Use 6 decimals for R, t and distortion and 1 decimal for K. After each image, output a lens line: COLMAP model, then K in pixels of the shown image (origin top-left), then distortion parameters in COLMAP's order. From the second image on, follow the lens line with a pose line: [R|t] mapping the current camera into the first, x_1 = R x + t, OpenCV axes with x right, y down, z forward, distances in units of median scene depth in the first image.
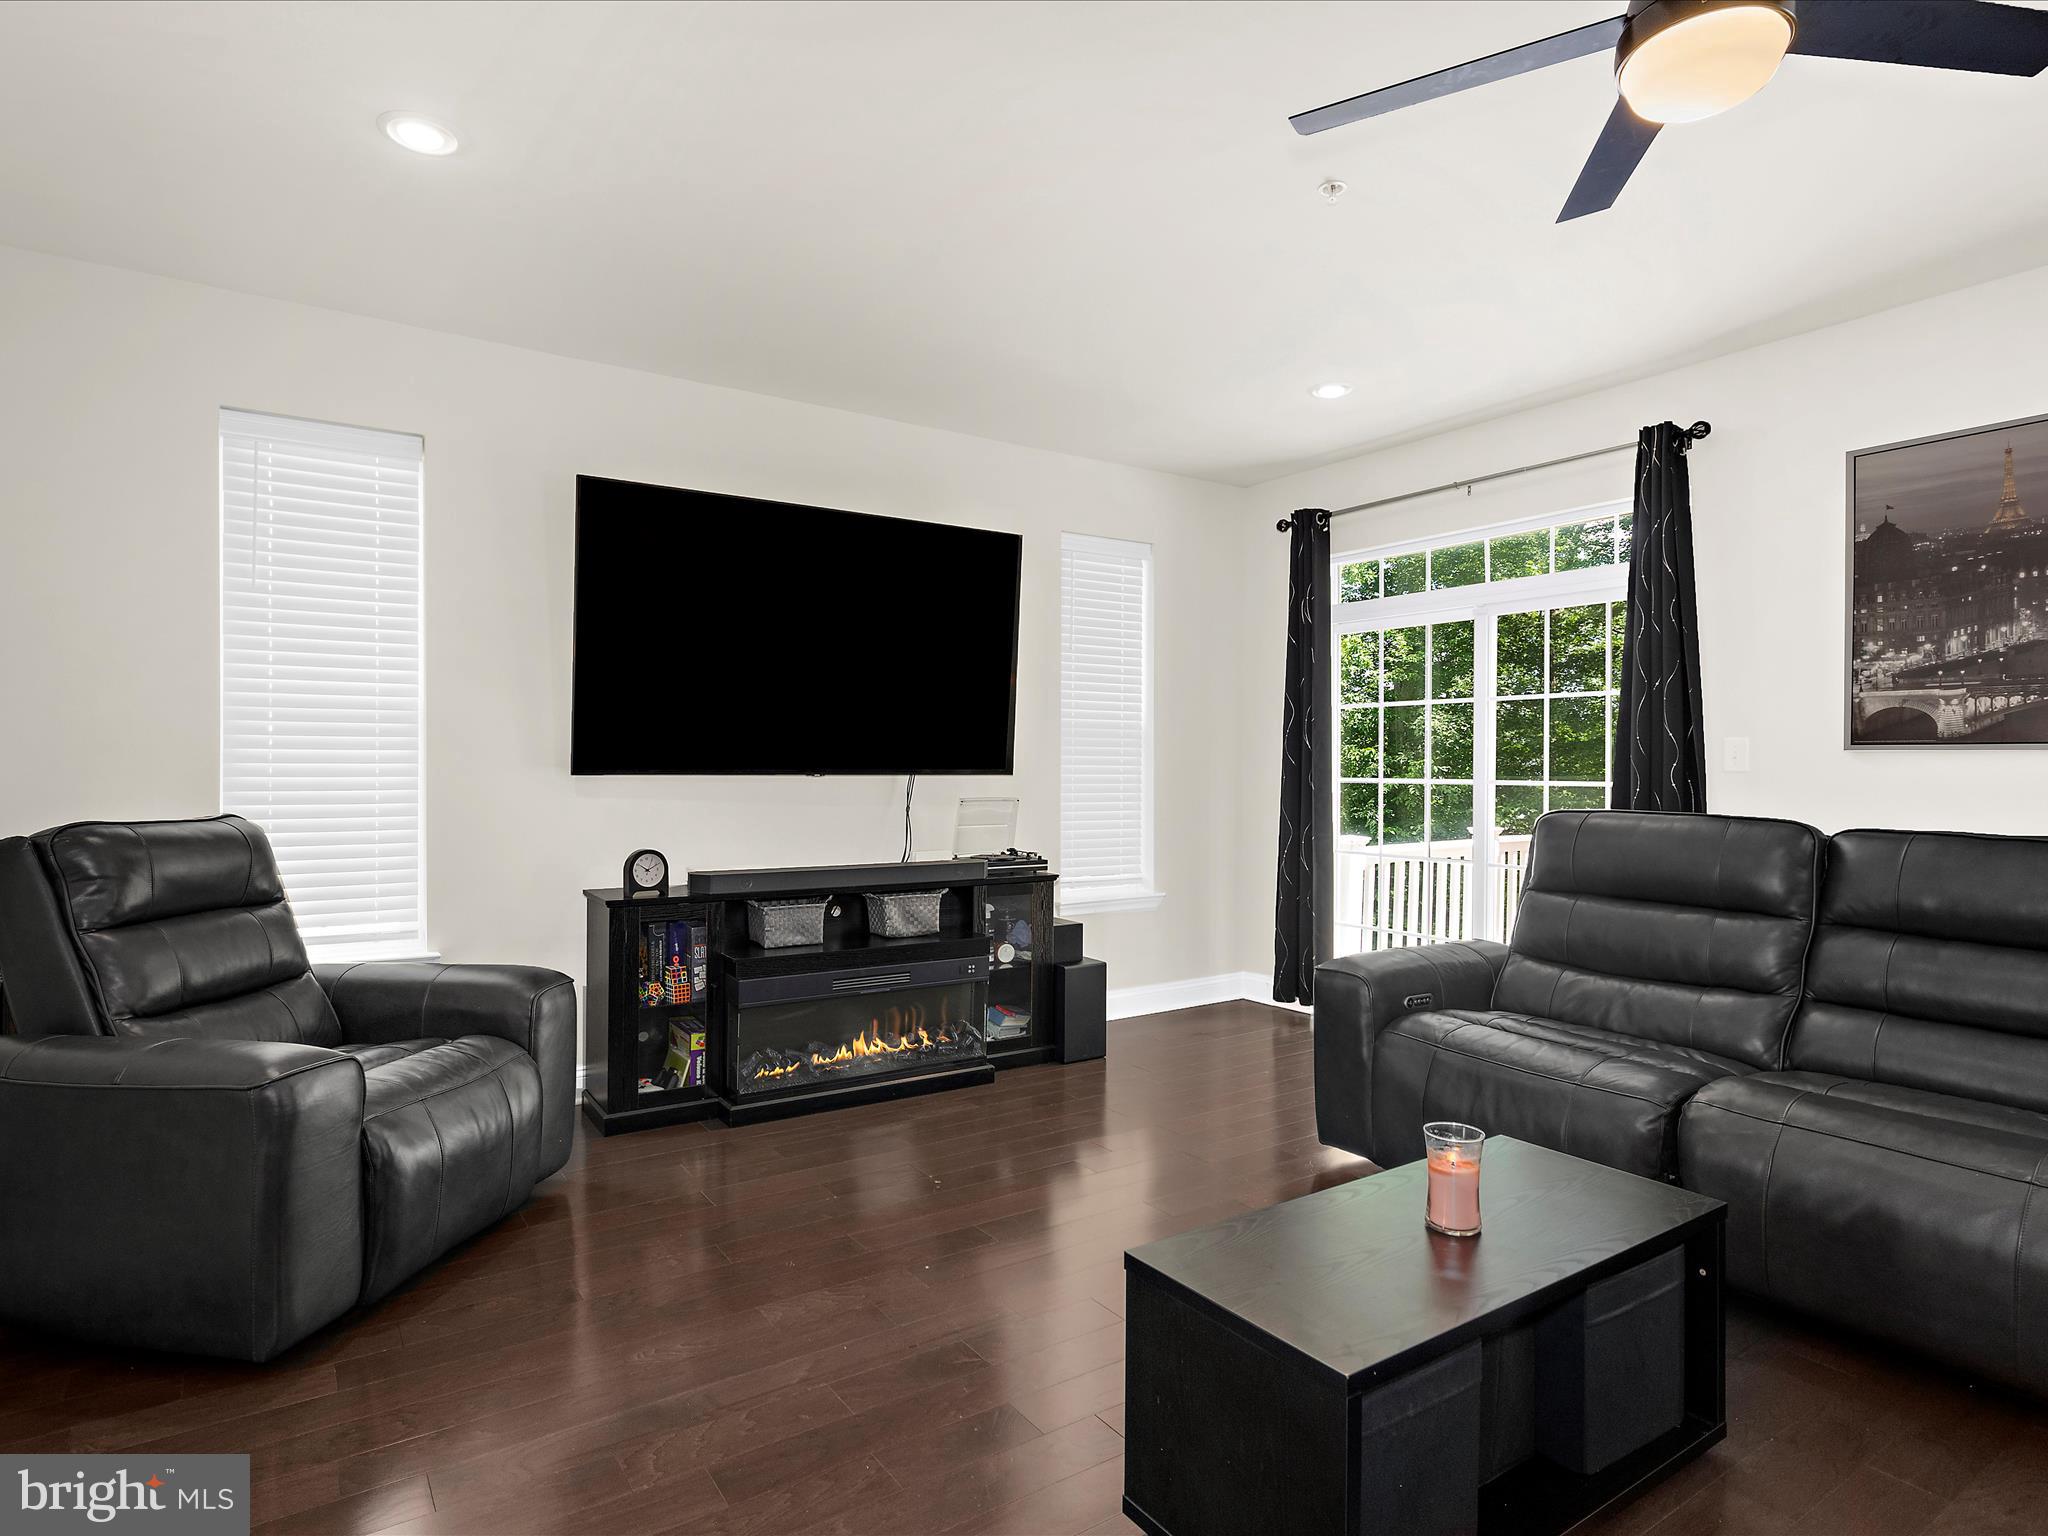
lens RADIAL K [[1131.2, 0, 1017.6], [0, 1131.2, 761.6], [0, 0, 1]] dist [0.004089, -0.000629]
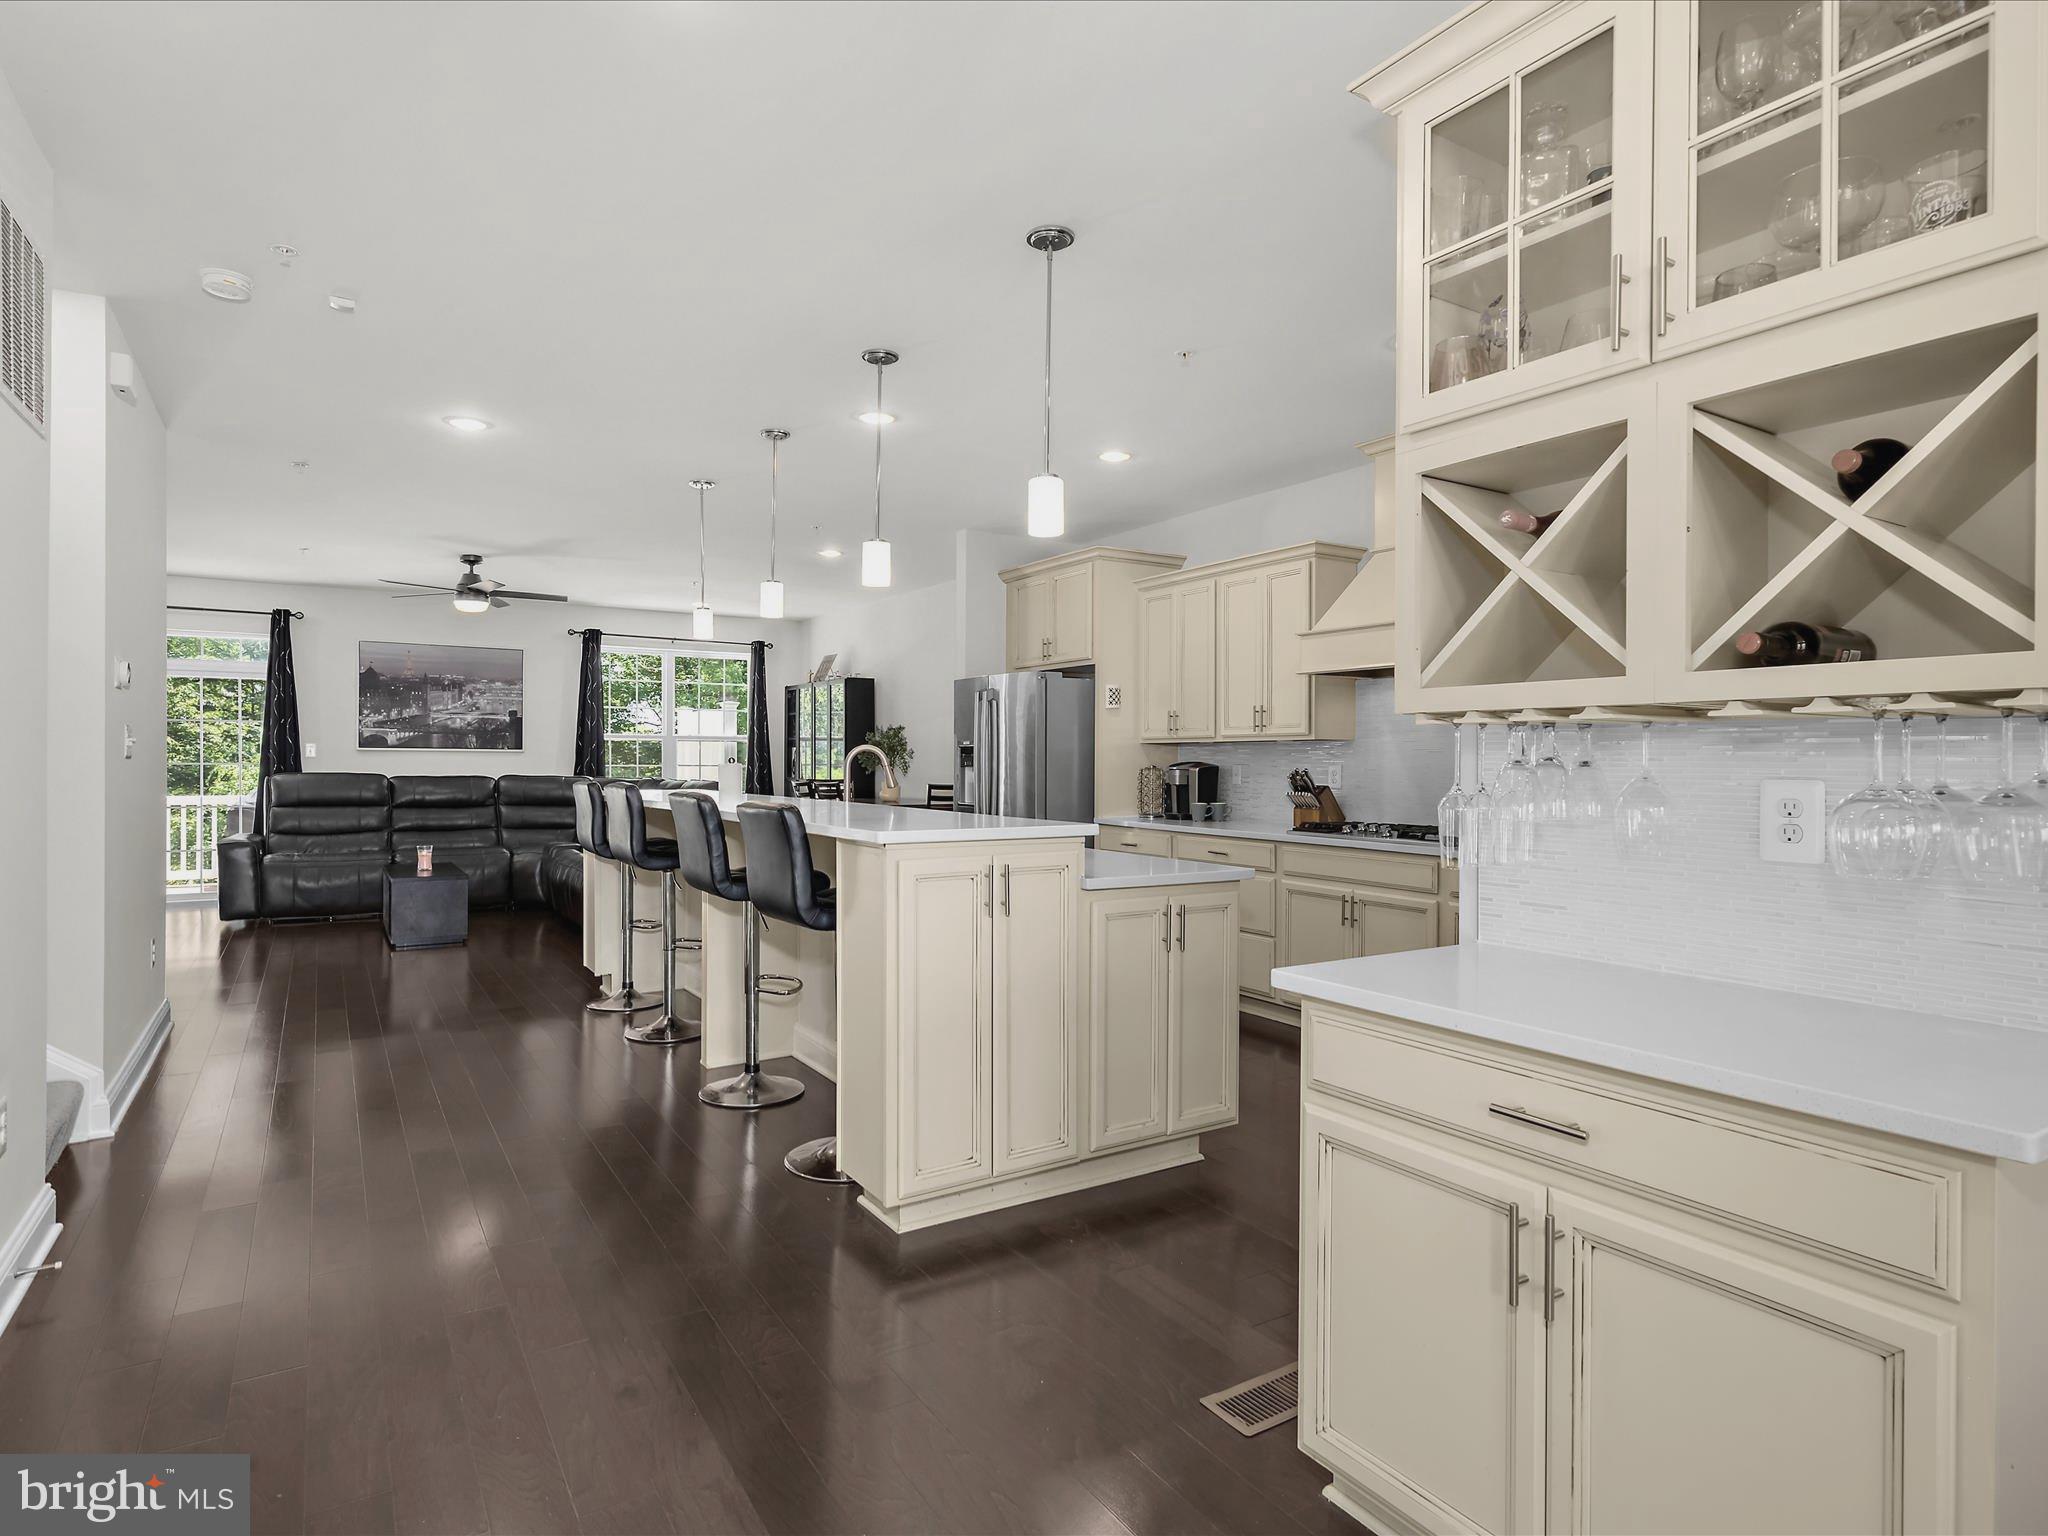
lens RADIAL K [[1116.7, 0, 1023.3], [0, 1116.7, 764.7], [0, 0, 1]] dist [0.001299, 0.000357]
pose [[0.016589, -0.002831, 0.999858, -1.950902], [-0.008274, 0.999961, 0.002968, 0.005753], [-0.999828, -0.008323, 0.016565, -0.648202]]
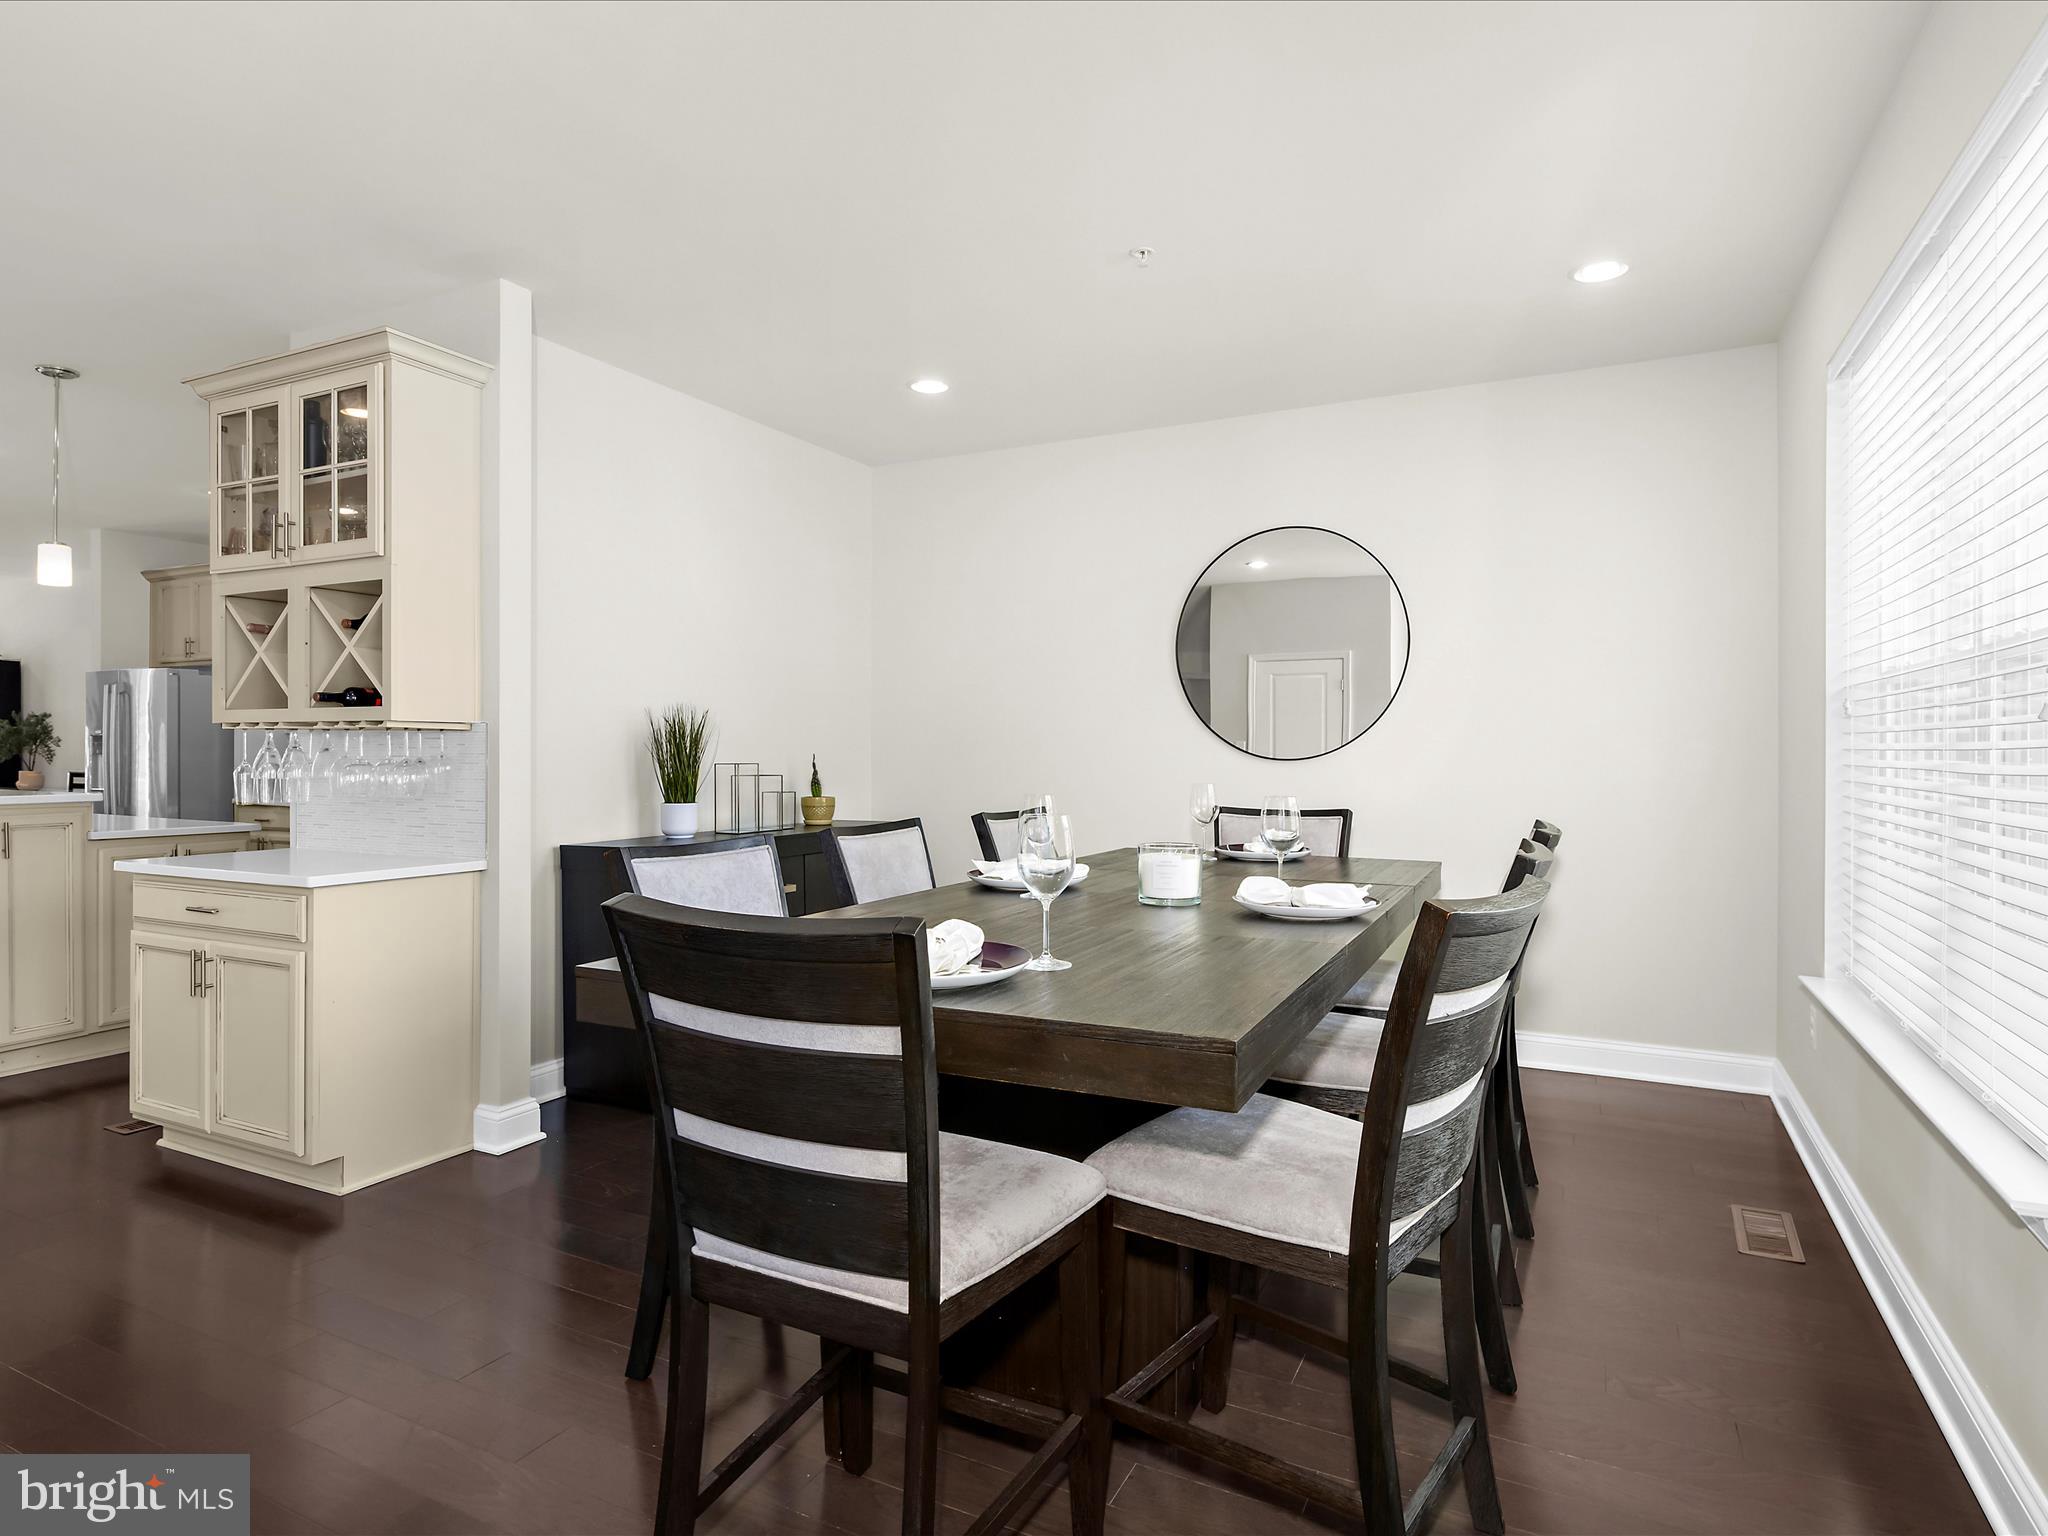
lens RADIAL K [[1131.2, 0, 1017.6], [0, 1131.2, 761.6], [0, 0, 1]] dist [0.004089, -0.000629]
pose [[-0.496466, -0.007757, 0.868022, -2.671683], [-0.009187, 0.999951, 0.003681, 0.006037], [-0.868008, -0.006147, -0.496513, -0.951557]]
